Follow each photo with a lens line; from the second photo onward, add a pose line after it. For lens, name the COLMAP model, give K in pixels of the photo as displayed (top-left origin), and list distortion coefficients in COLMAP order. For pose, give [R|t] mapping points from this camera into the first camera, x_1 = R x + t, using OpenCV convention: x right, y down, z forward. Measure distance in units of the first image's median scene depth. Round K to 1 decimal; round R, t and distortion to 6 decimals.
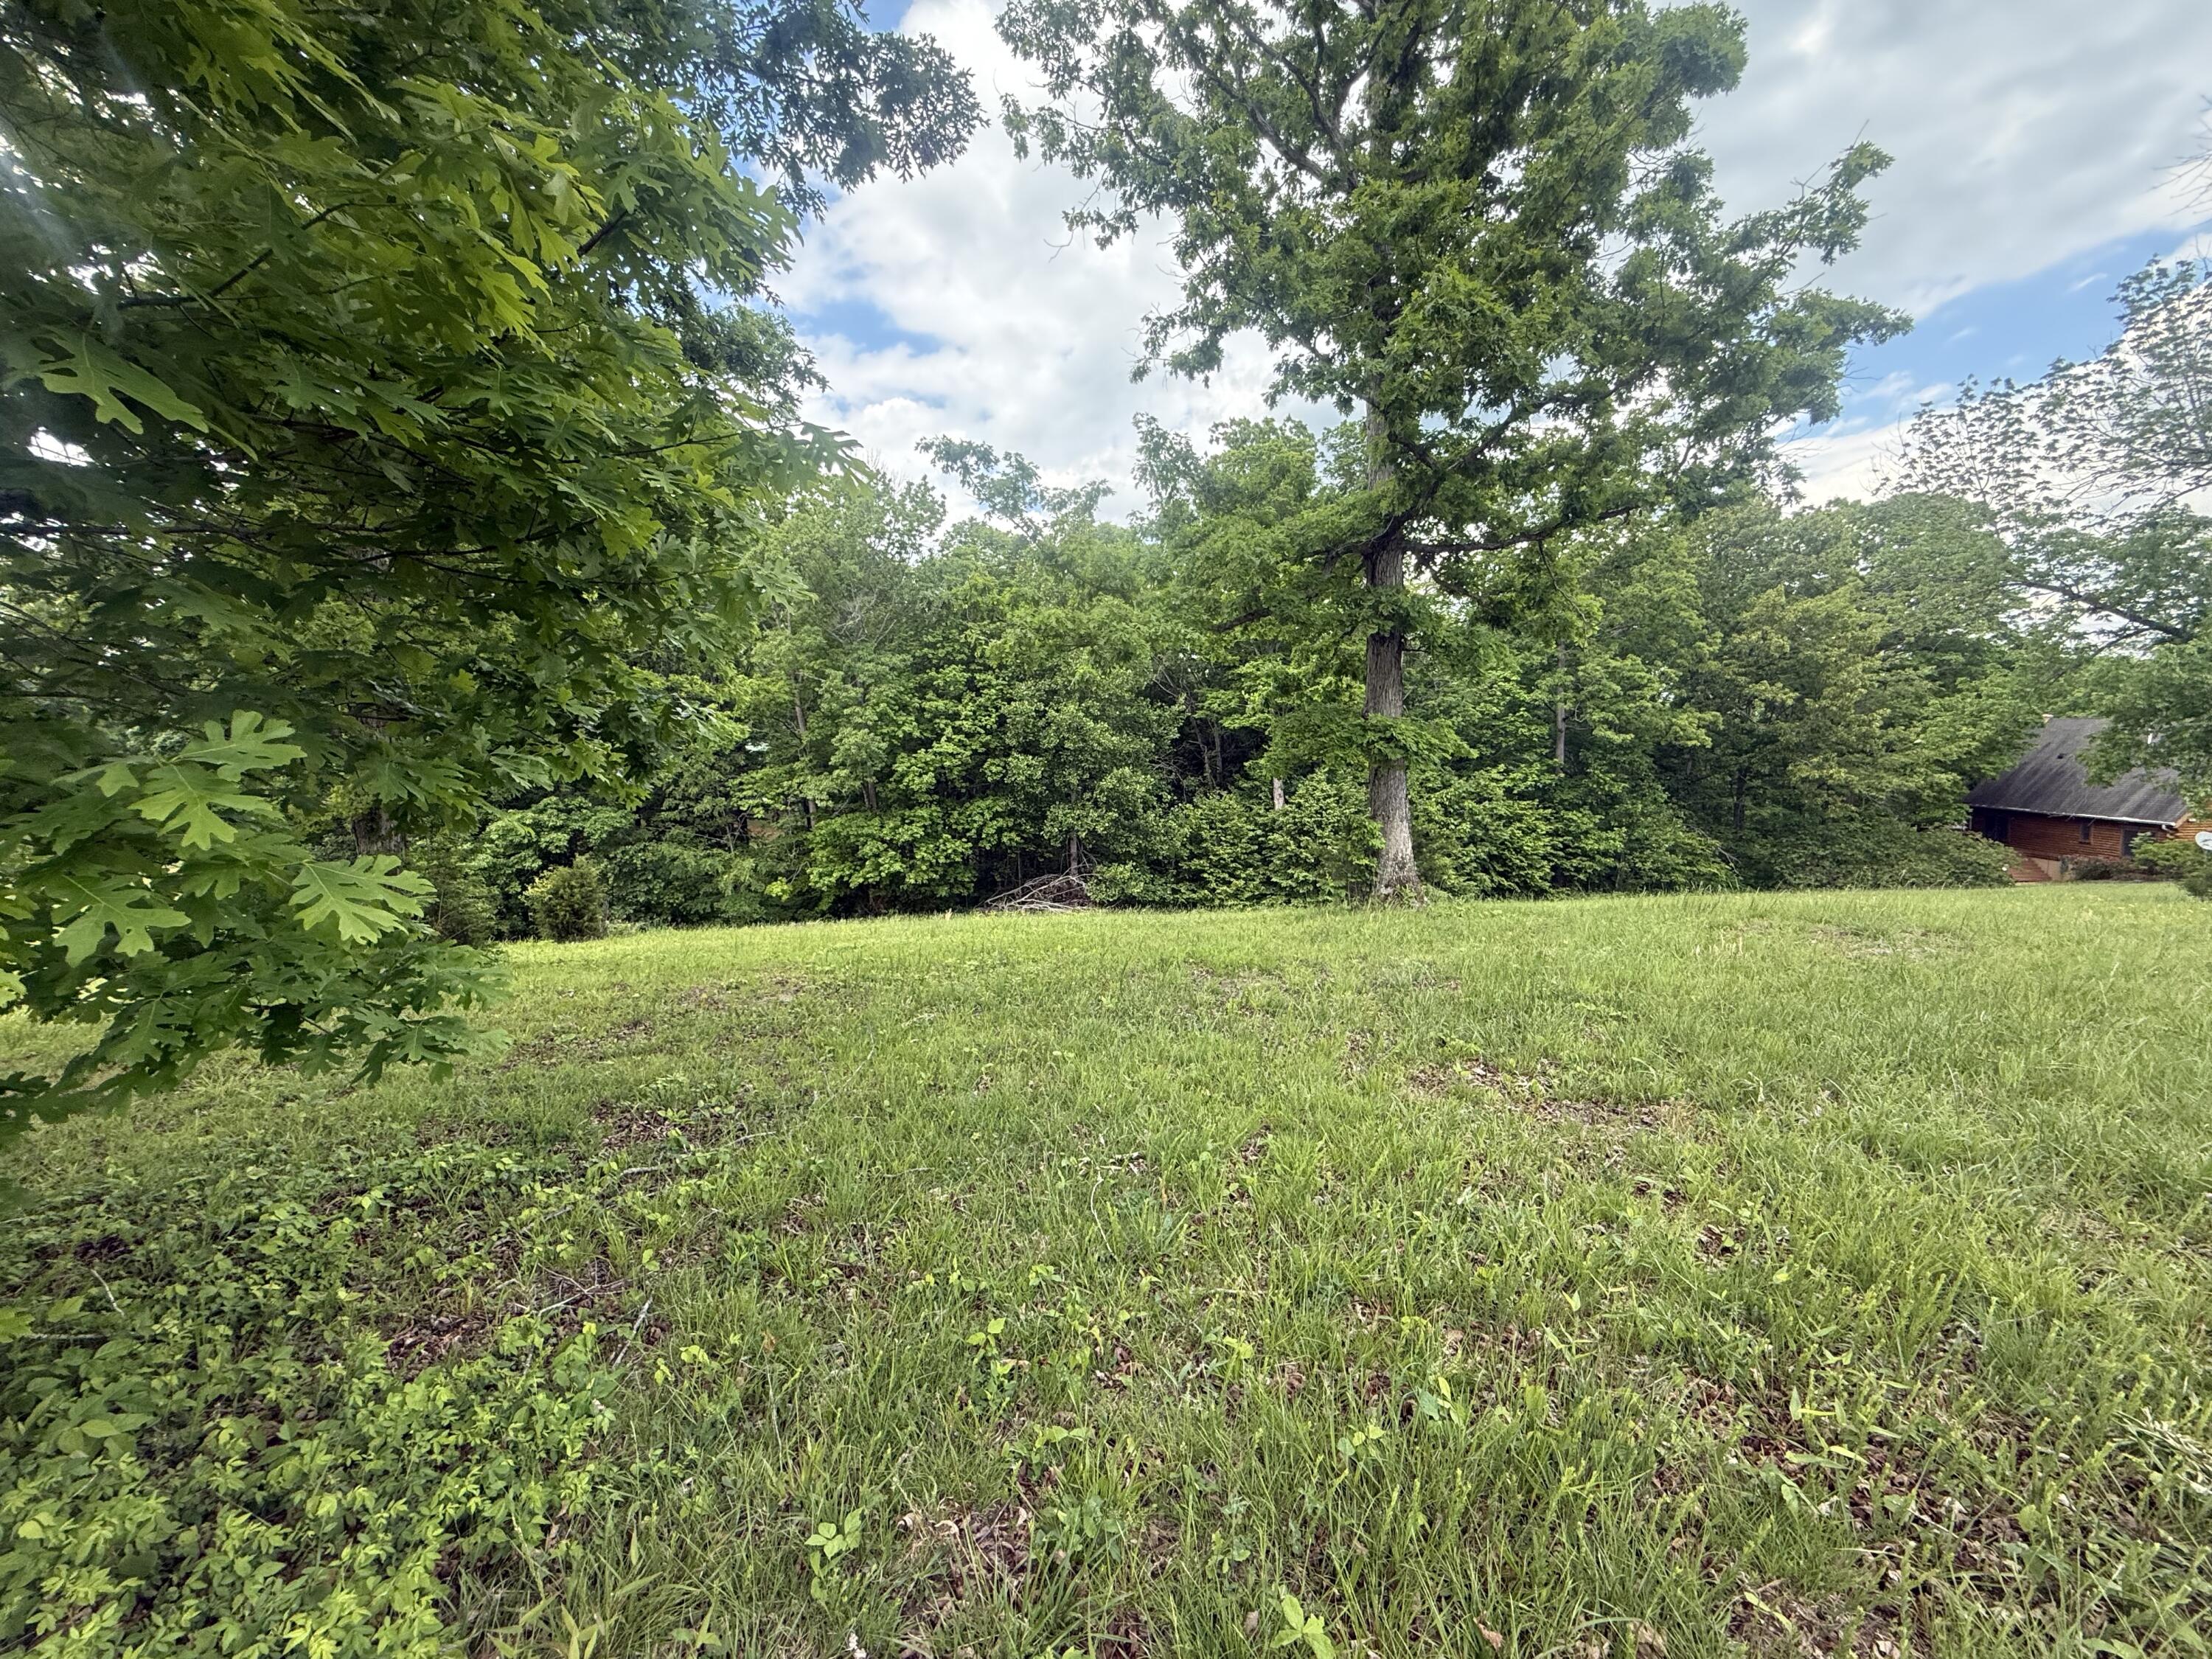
lens RADIAL K [[881.8, 0, 1100.0], [0, 881.8, 825.4], [0, 0, 1]] dist [-0.001153, 0.000443]
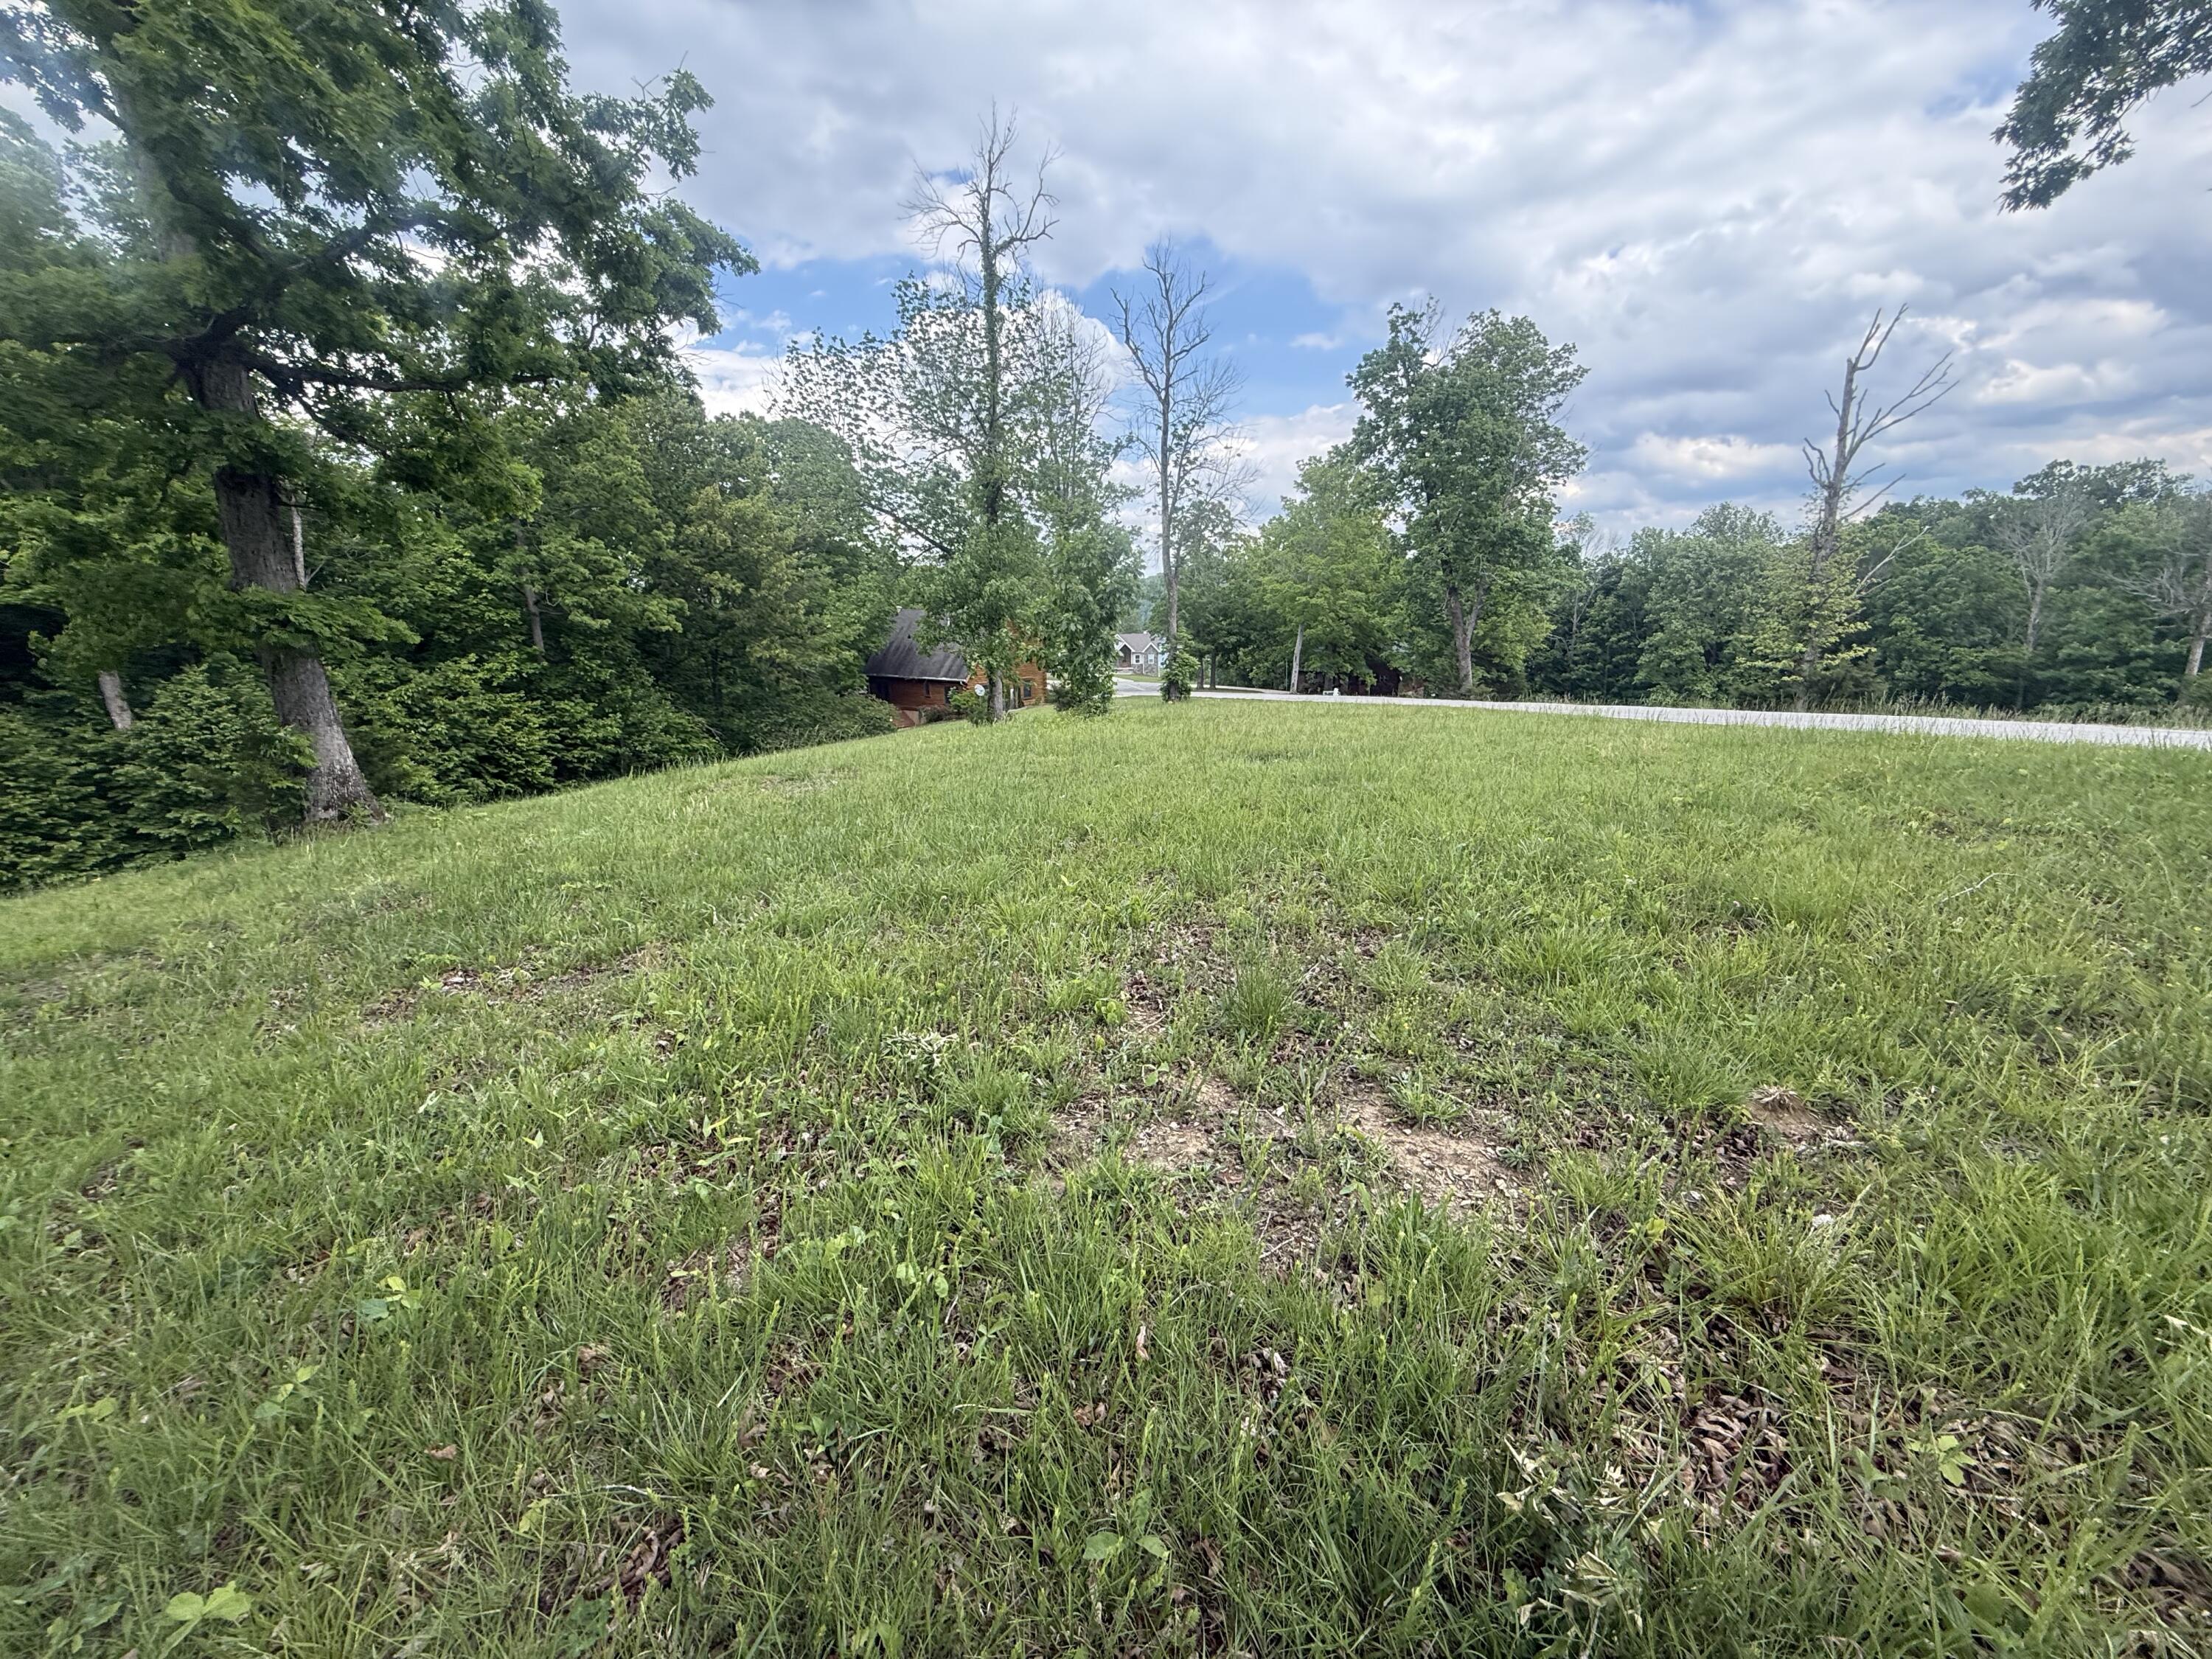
lens RADIAL K [[881.8, 0, 1100.7], [0, 881.8, 829.0], [0, 0, 1]] dist [-0.001153, 0.000443]
pose [[0.512944, -0.195158, 0.835943, 0.003952], [0.085601, 0.980589, 0.176401, 0.002071], [-0.854143, -0.018926, 0.519693, -0.008492]]
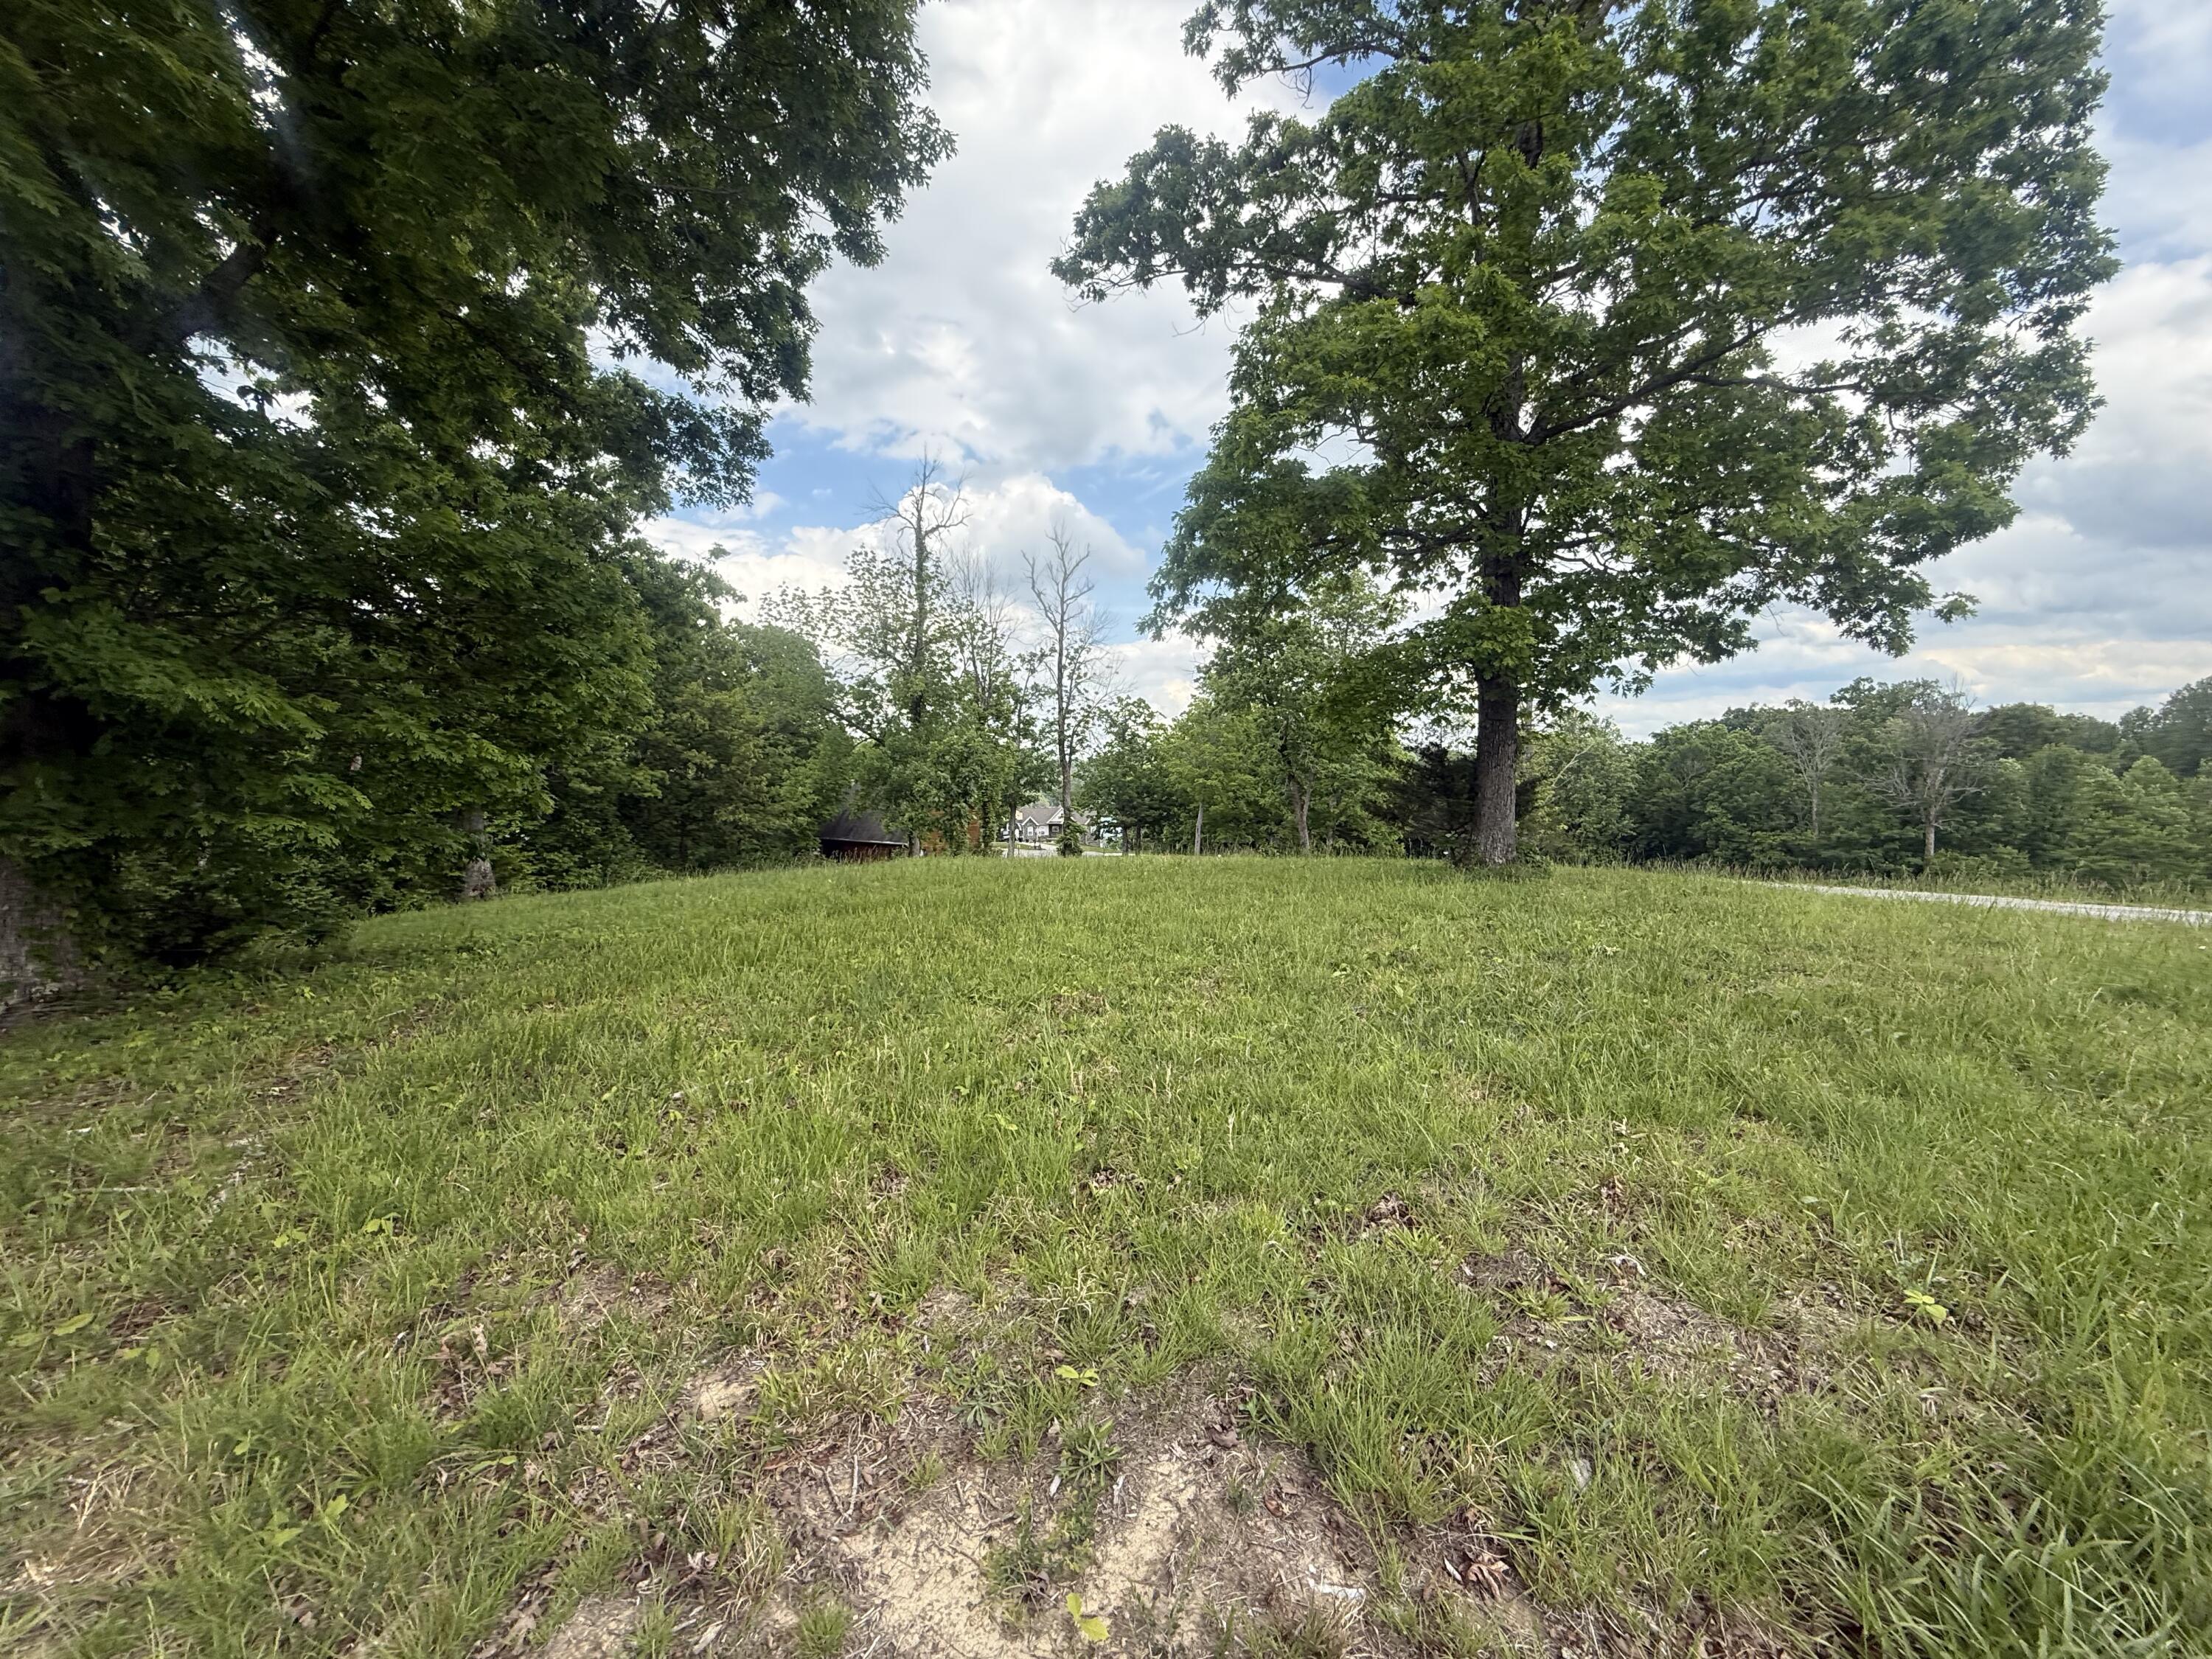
lens RADIAL K [[881.8, 0, 1101.5], [0, 881.8, 829.3], [0, 0, 1]] dist [-0.001153, 0.000443]
pose [[0.476332, -0.022554, 0.878976, -0.160215], [0.069645, 0.997498, -0.012147, 0.020606], [-0.876503, 0.067003, 0.476711, -0.210104]]
